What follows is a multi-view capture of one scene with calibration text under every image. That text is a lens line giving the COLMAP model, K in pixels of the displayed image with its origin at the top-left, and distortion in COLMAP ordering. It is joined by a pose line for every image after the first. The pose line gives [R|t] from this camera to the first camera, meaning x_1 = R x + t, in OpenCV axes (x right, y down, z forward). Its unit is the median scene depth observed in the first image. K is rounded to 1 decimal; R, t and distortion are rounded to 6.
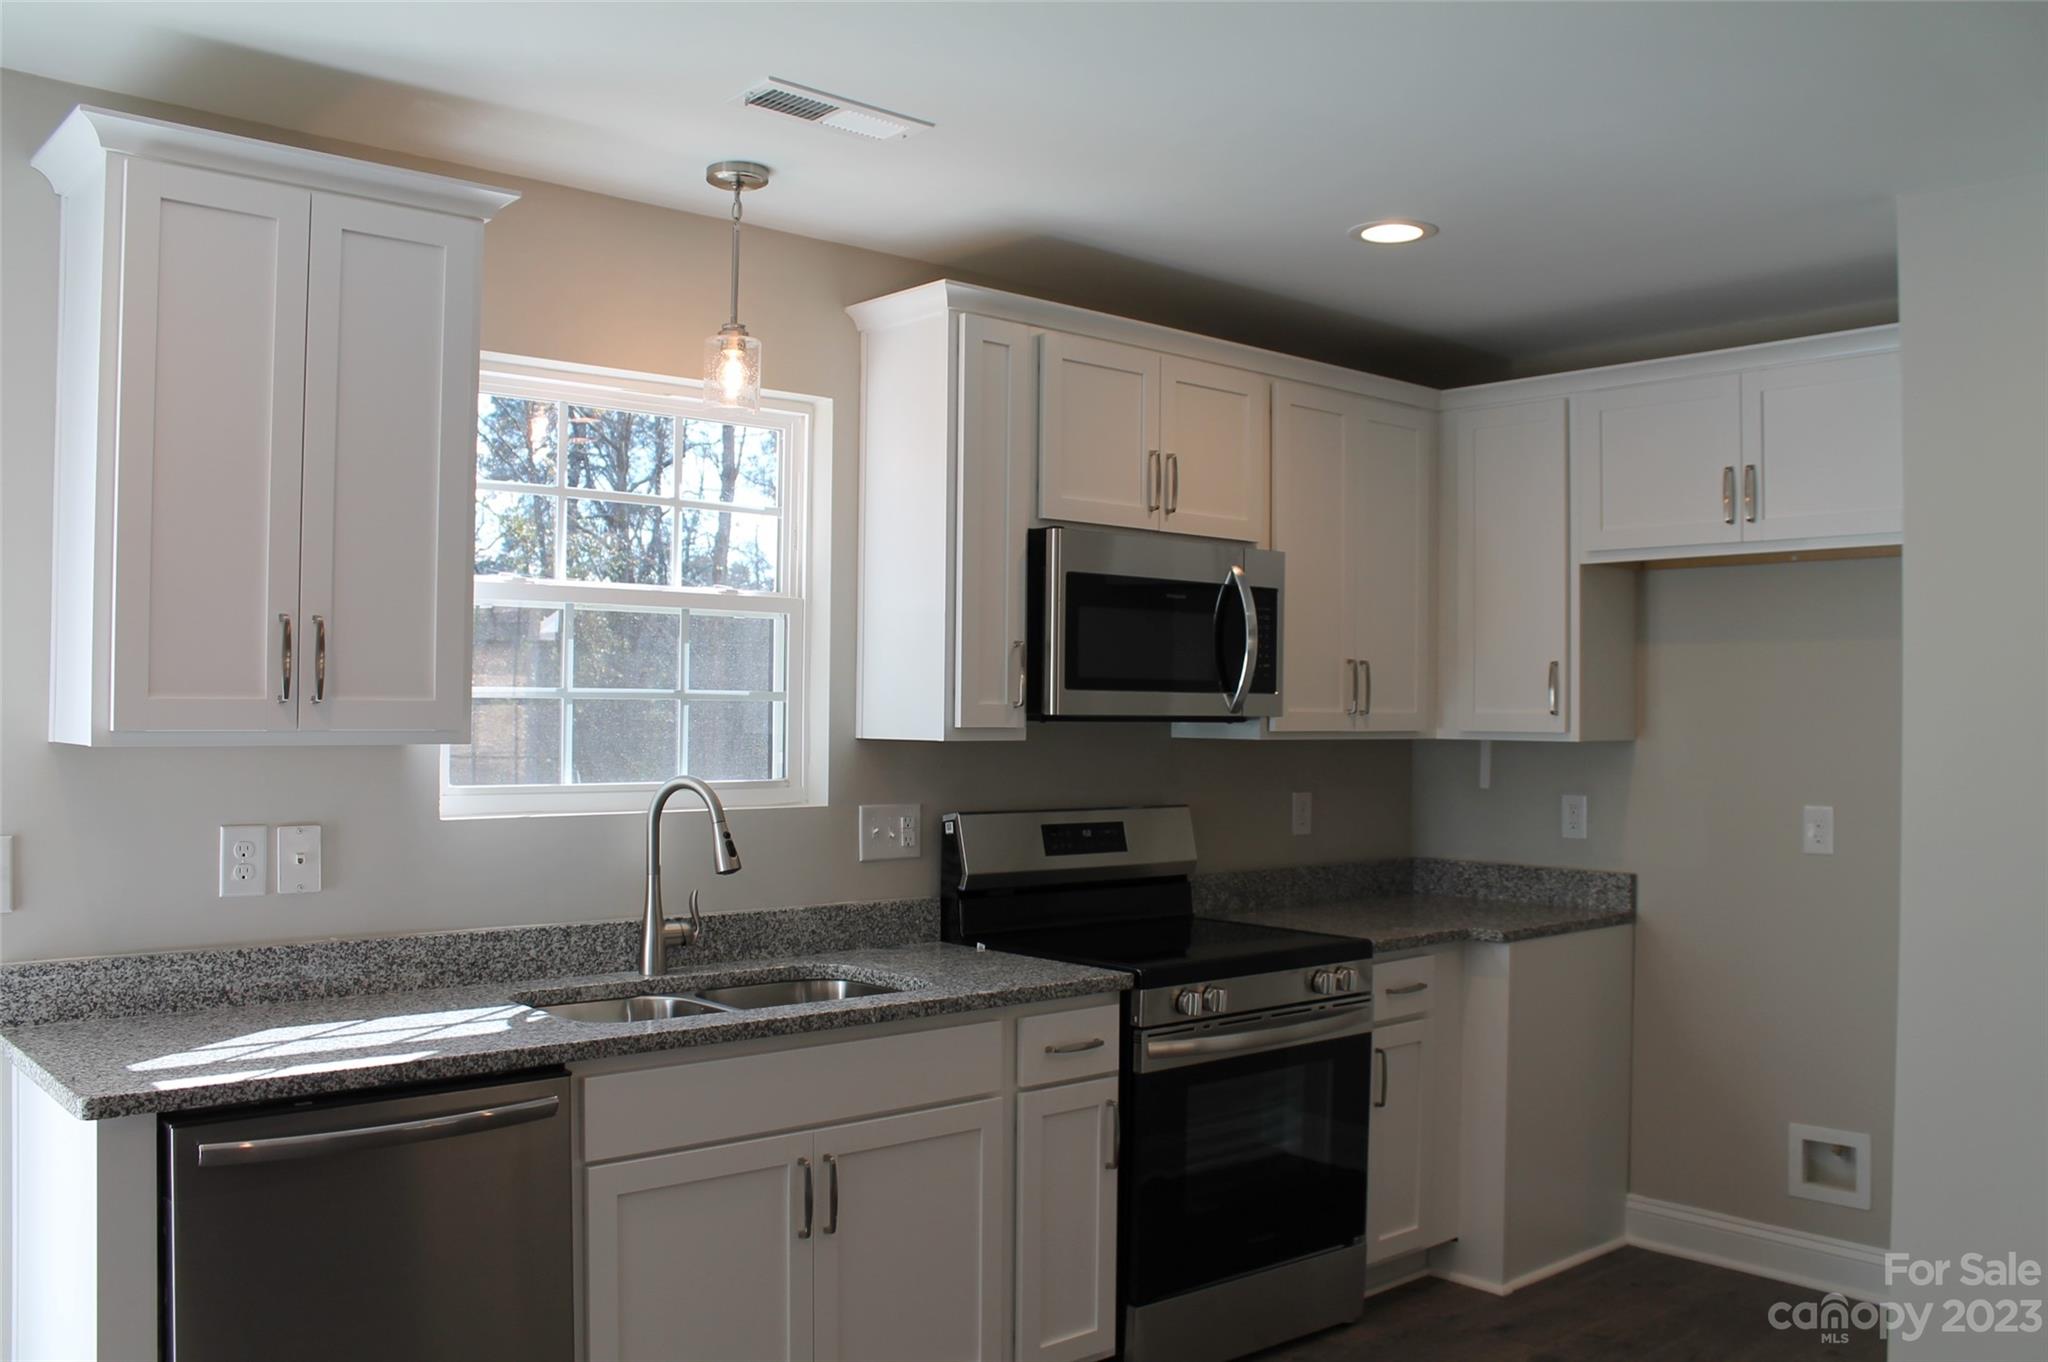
lens RADIAL K [[1757.4, 0, 1024.0], [0, 1757.4, 681.0], [0, 0, 1]] dist [-0.113830, 0.005467]
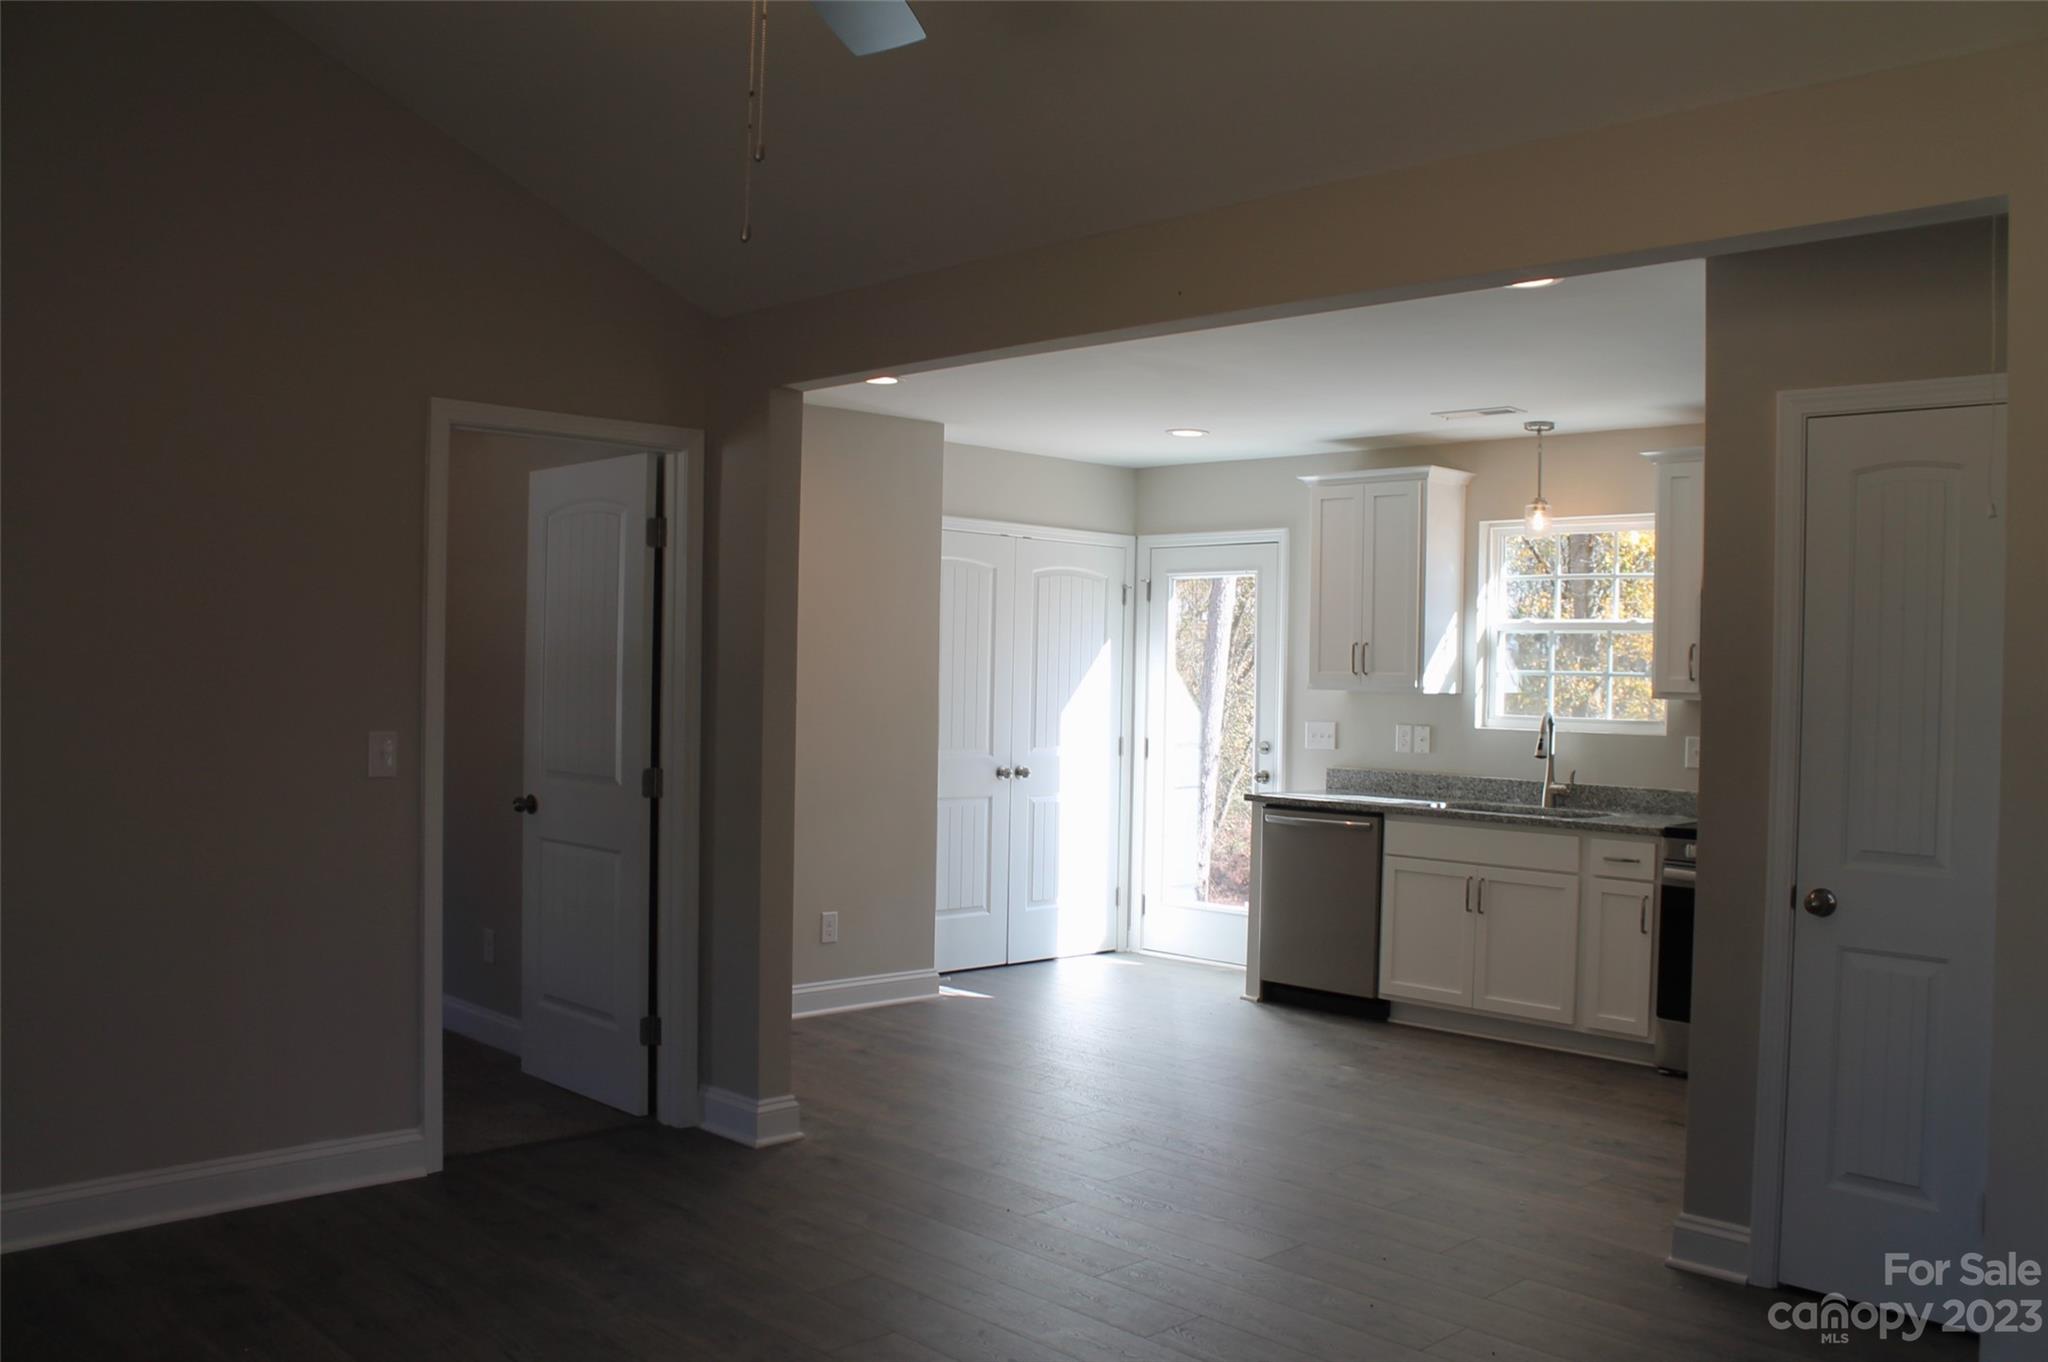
lens RADIAL K [[1757.4, 0, 1024.0], [0, 1757.4, 681.0], [0, 0, 1]] dist [-0.113830, 0.005467]
pose [[0.055876, 0.001567, -0.998437, 1.944193], [-0.004983, 0.999987, 0.001290, 0.017350], [0.998425, 0.004903, 0.055883, 0.265406]]
